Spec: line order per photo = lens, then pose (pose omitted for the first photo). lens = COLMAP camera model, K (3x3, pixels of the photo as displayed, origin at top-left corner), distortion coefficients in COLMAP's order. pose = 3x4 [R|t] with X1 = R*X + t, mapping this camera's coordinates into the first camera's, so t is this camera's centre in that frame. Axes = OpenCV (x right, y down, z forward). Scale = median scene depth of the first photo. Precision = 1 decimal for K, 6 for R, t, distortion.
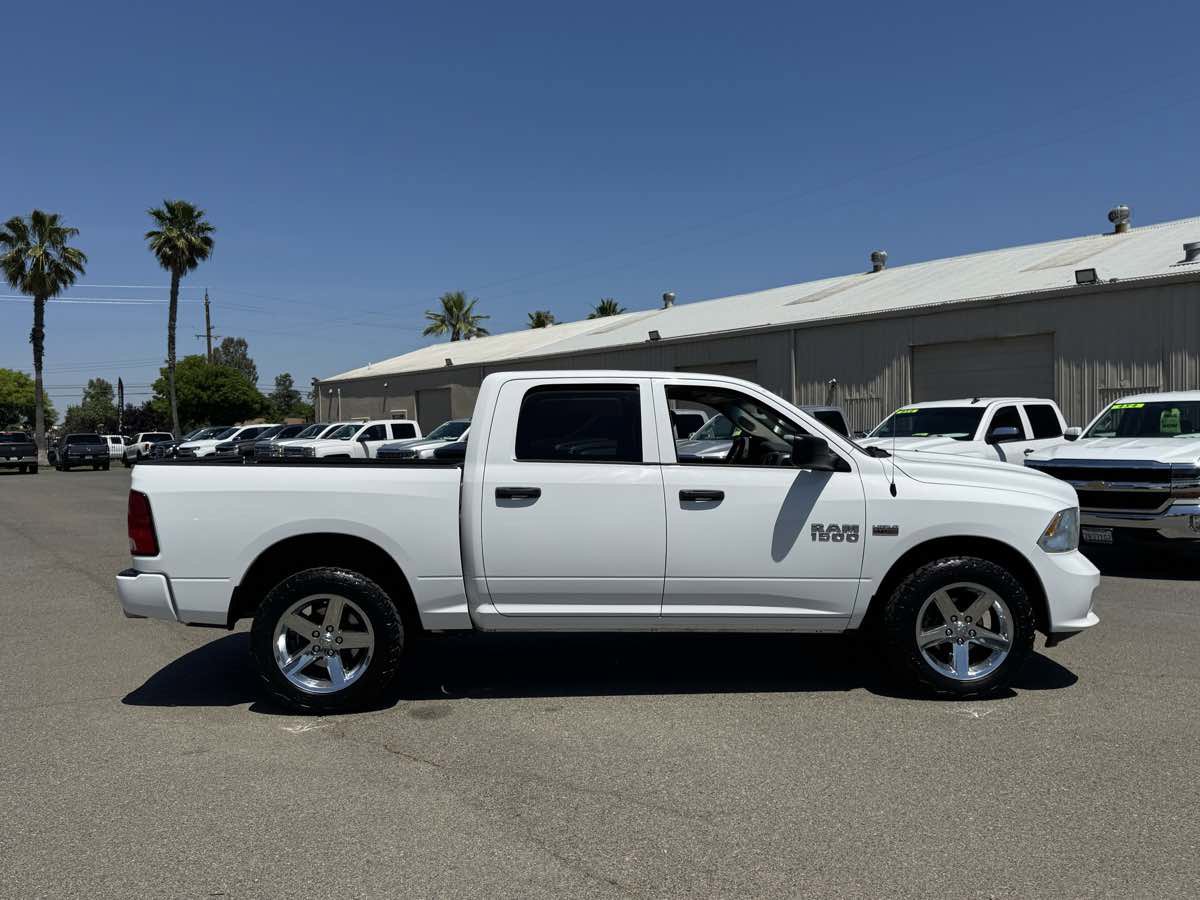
lens RADIAL K [[986.3, 0, 599.3], [0, 986.3, 463.1], [0, 0, 1]] dist [0.122164, -0.209486]
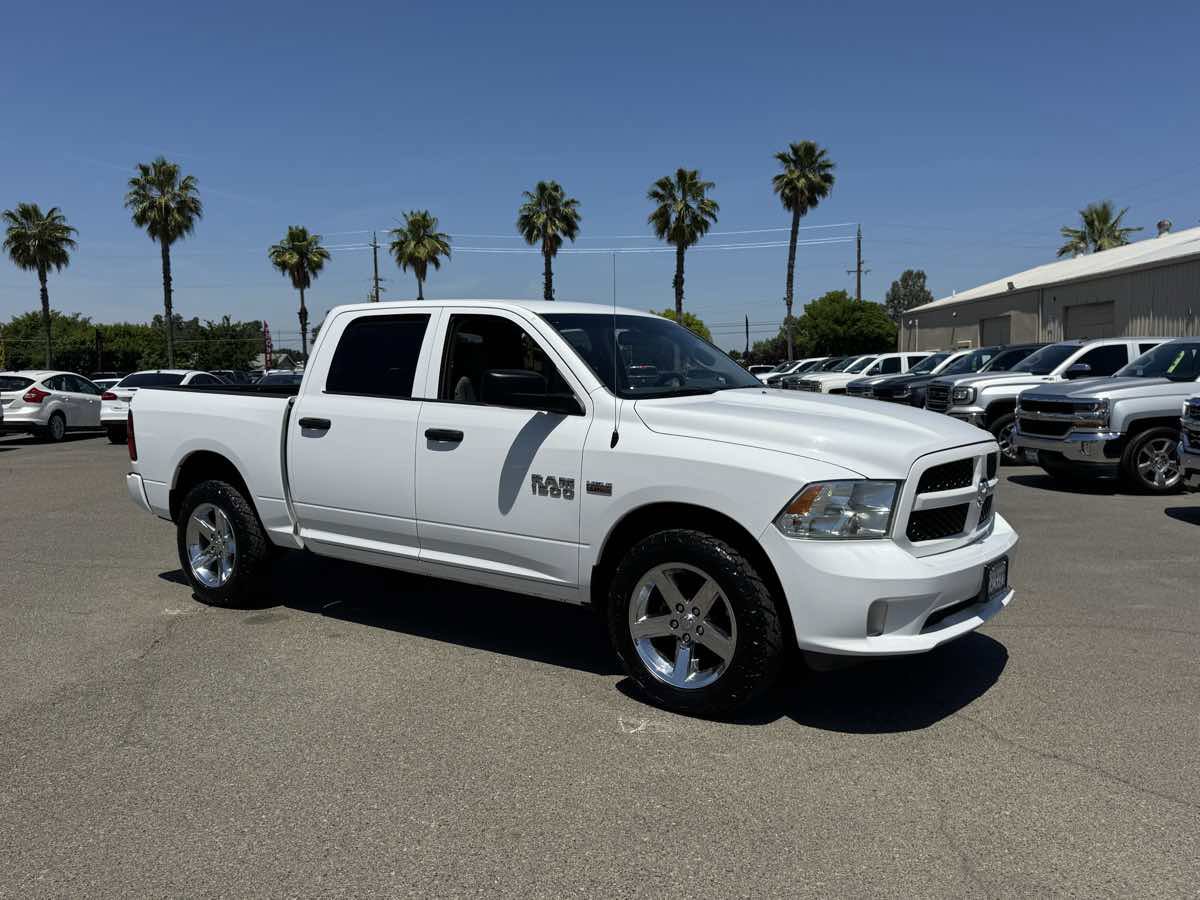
lens RADIAL K [[986.3, 0, 600.2], [0, 986.3, 467.6], [0, 0, 1]] dist [0.122164, -0.209486]
pose [[0.786475, 0.068022, -0.613865, 0.217034], [-0.024007, 0.996532, 0.079668, -0.003796], [0.617156, -0.047920, 0.785380, 0.101584]]
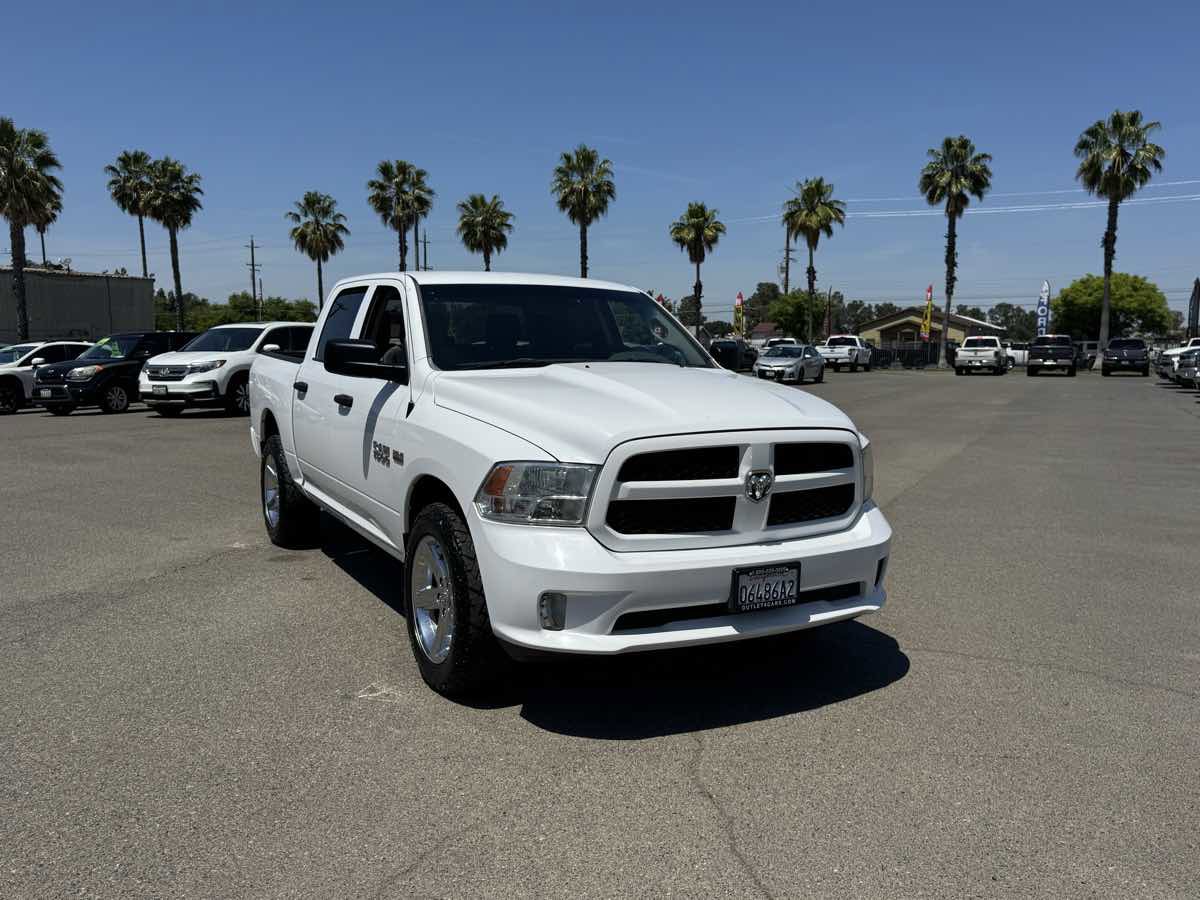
lens RADIAL K [[986.3, 0, 598.0], [0, 986.3, 462.7], [0, 0, 1]] dist [0.122164, -0.209486]
pose [[0.458540, 0.121218, -0.880368, 0.301603], [-0.038087, 0.992424, 0.116809, -0.008342], [0.887857, -0.020031, 0.459683, 0.213164]]
